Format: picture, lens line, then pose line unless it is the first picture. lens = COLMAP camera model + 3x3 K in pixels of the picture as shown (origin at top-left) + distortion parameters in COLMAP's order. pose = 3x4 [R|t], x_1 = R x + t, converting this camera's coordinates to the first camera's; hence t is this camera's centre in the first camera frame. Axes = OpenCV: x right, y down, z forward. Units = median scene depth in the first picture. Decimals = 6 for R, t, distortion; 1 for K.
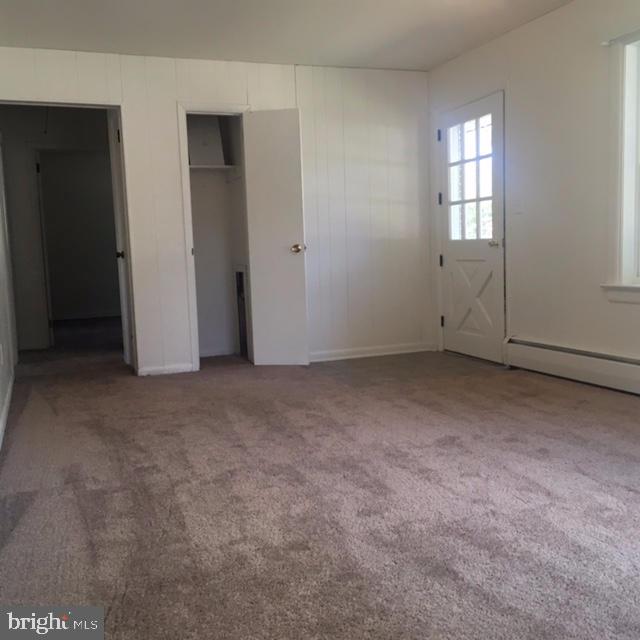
lens RADIAL K [[723.3, 0, 319.9], [0, 723.3, 321.7], [0, 0, 1]] dist [0.052301, 0.000000]
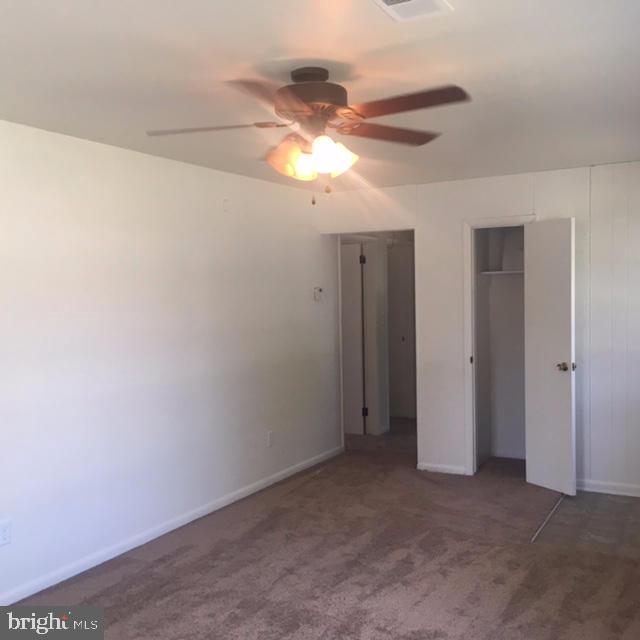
lens RADIAL K [[723.3, 0, 319.1], [0, 723.3, 318.2], [0, 0, 1]] dist [0.052301, 0.000000]
pose [[0.647382, 0.049407, -0.760562, 0.712325], [-0.076528, 0.997067, -0.000370, -0.211026], [0.758314, 0.058444, 0.649265, 0.240678]]
